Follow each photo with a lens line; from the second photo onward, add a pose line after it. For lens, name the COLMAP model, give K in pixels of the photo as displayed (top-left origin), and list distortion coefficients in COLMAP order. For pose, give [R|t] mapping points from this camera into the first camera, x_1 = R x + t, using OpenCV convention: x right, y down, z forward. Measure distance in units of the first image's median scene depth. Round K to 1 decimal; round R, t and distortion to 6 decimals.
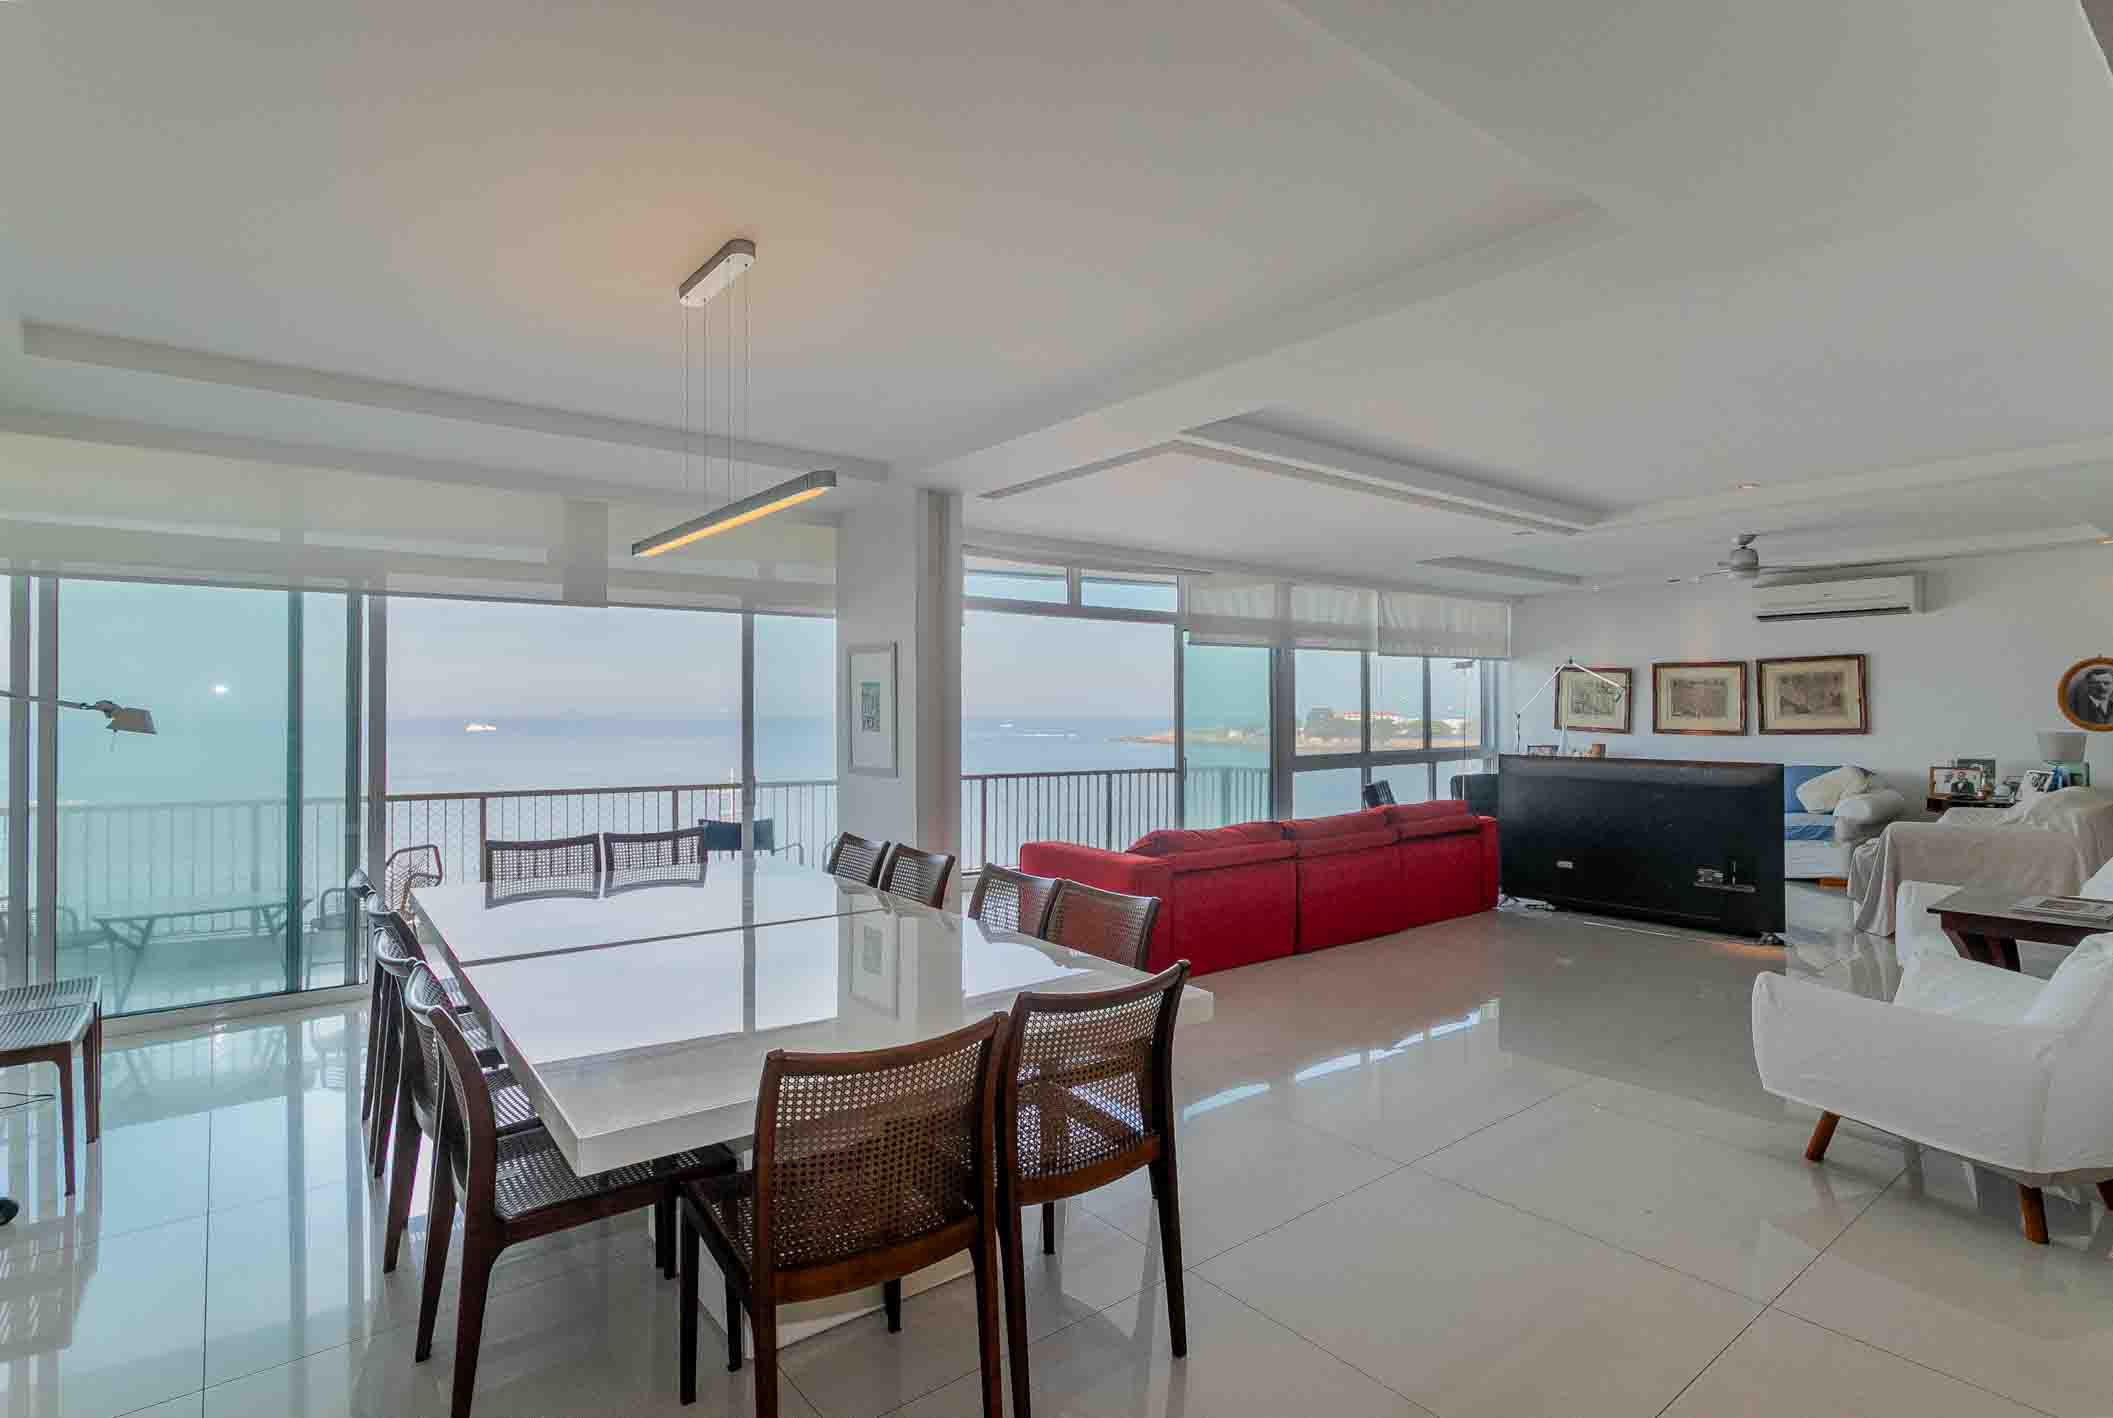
lens RADIAL K [[1045.7, 0, 1070.4], [0, 1045.7, 698.0], [0, 0, 1]] dist [-0.012455, 0.001196]
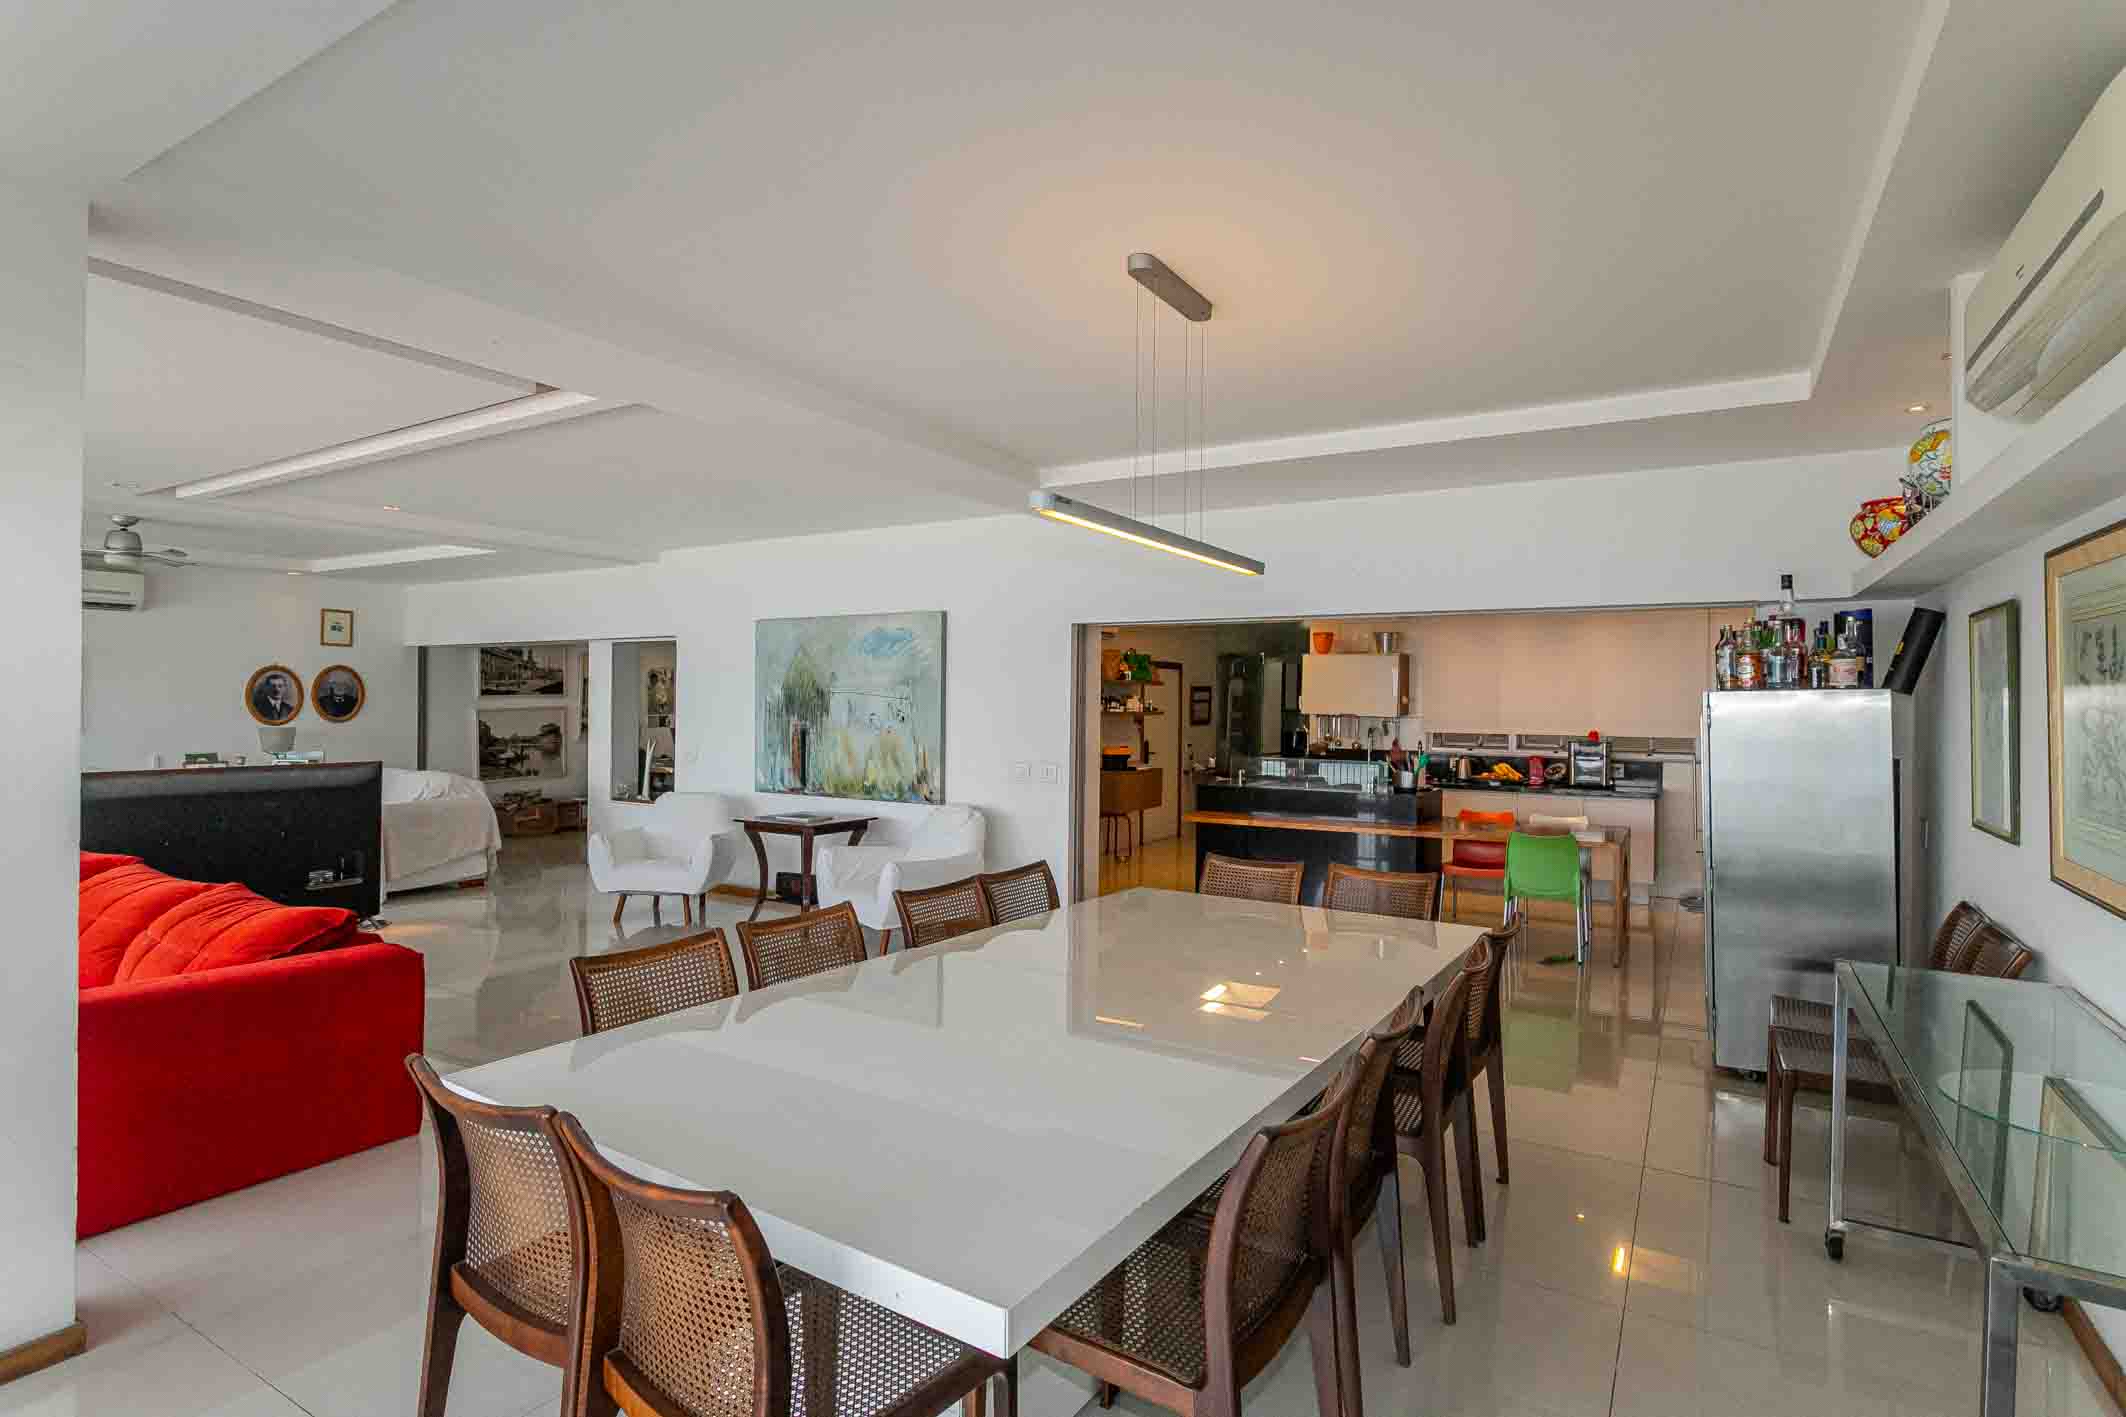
lens RADIAL K [[1071.3, 0, 1060.2], [0, 1071.3, 705.4], [0, 0, 1]] dist [0.005044, -0.000522]
pose [[-0.362226, -0.005965, 0.932071, -0.509198], [-0.010742, 0.999940, 0.002225, -0.004432], [-0.932028, -0.009206, -0.362268, 0.591364]]
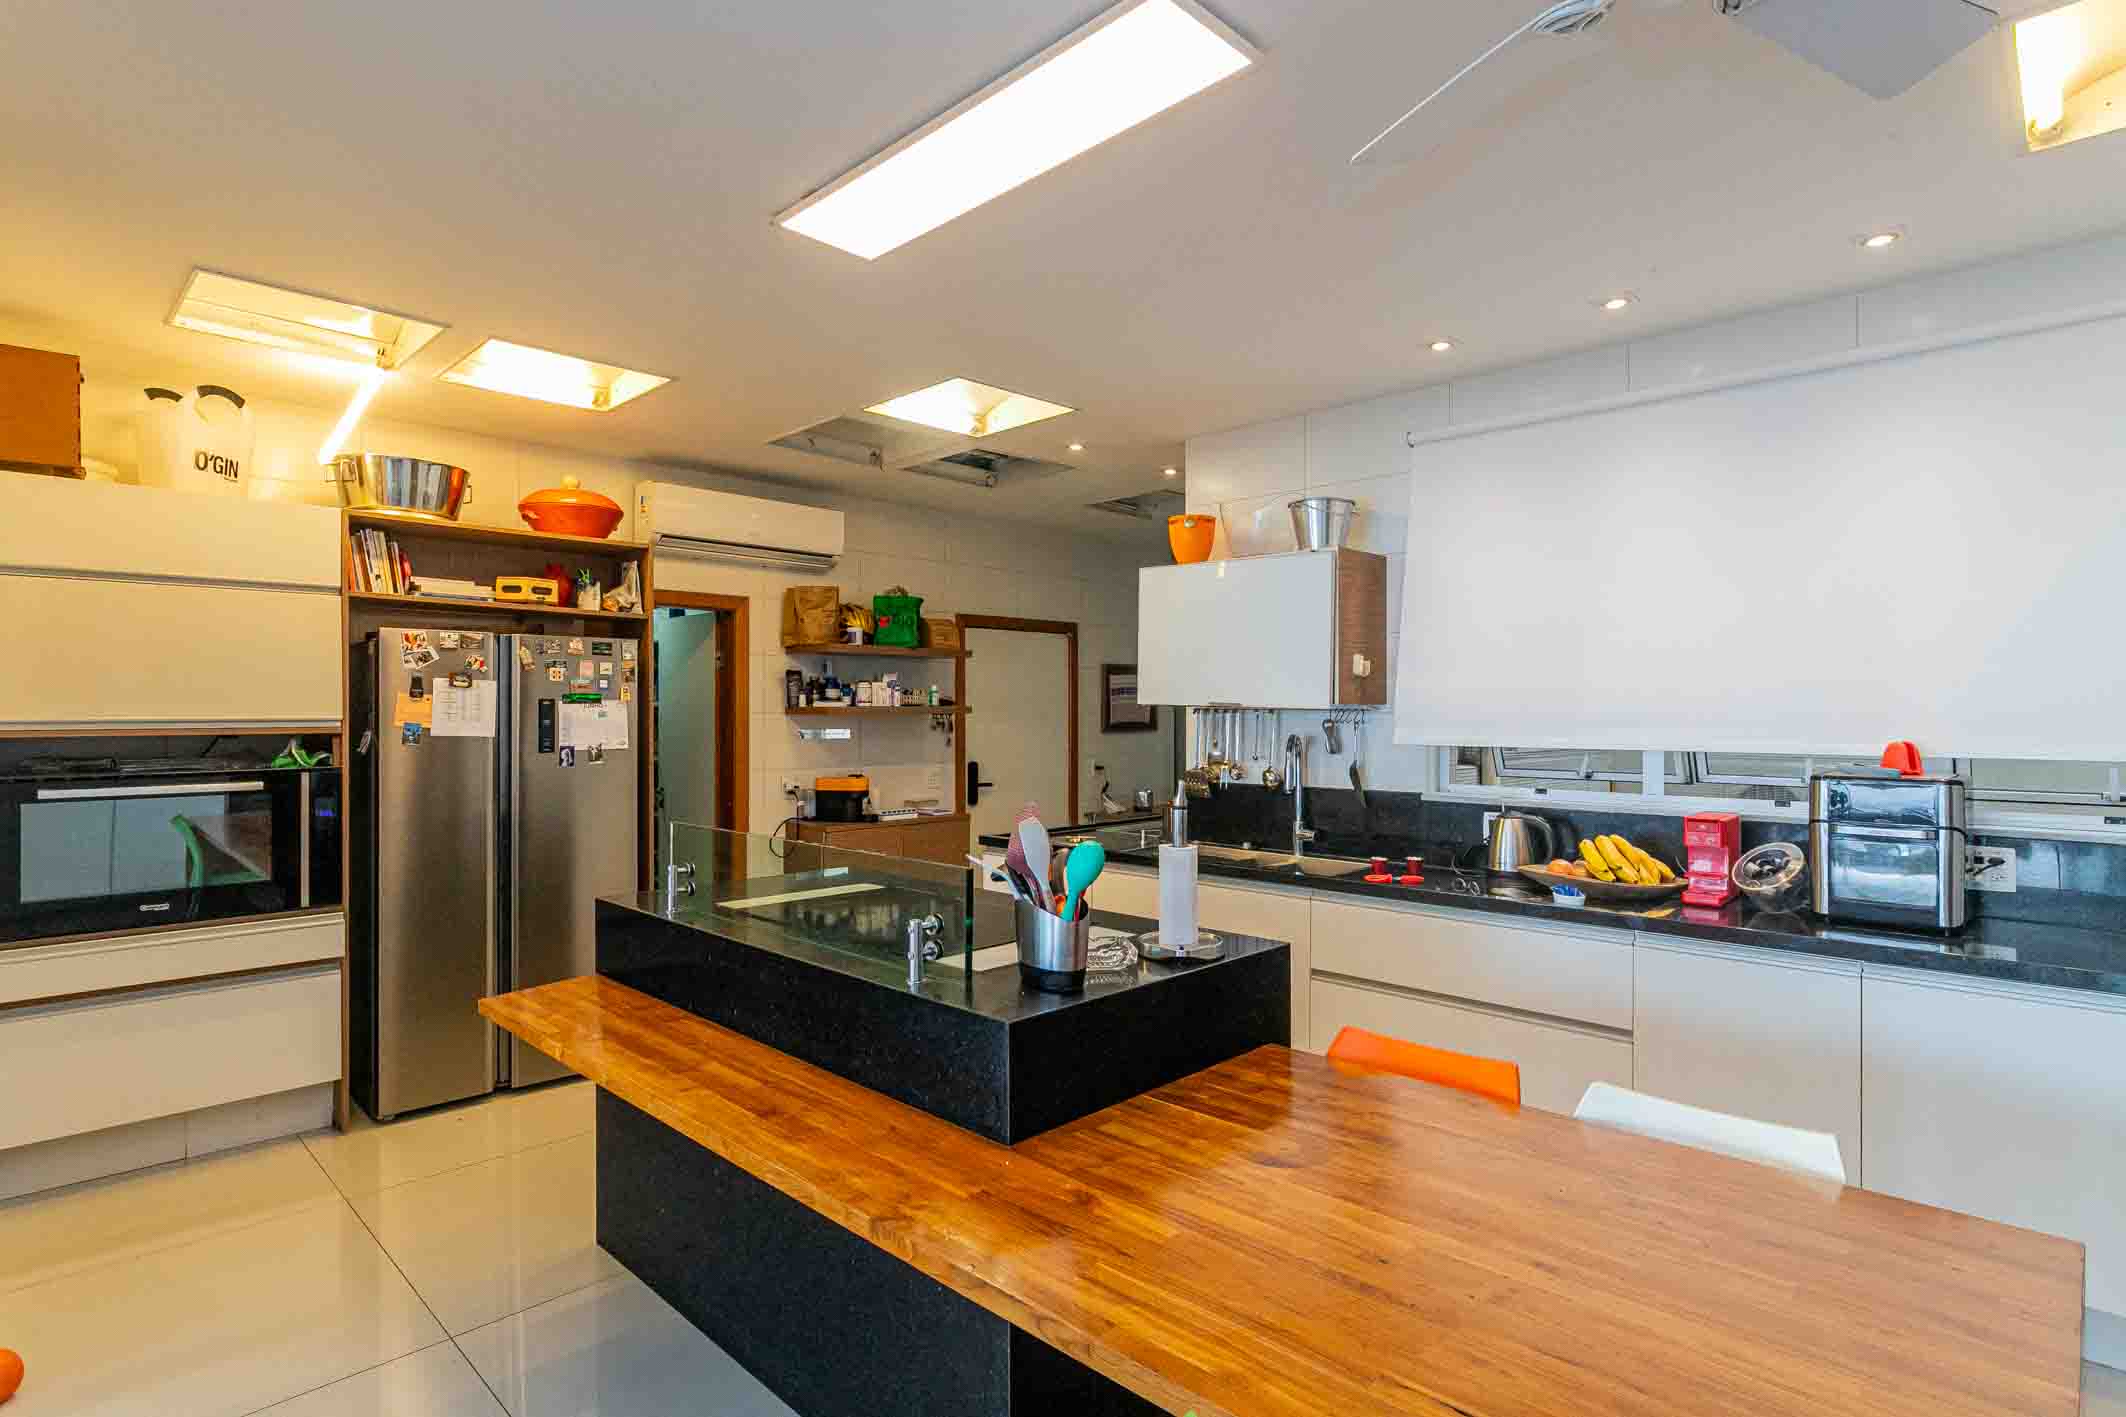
lens RADIAL K [[1071.3, 0, 1069.2], [0, 1071.3, 706.3], [0, 0, 1]] dist [0.005044, -0.000522]
pose [[-0.149623, 0.006200, 0.988724, -0.314697], [-0.002395, 0.999975, -0.006633, 0.000741], [-0.988740, -0.003361, -0.149605, 0.371935]]
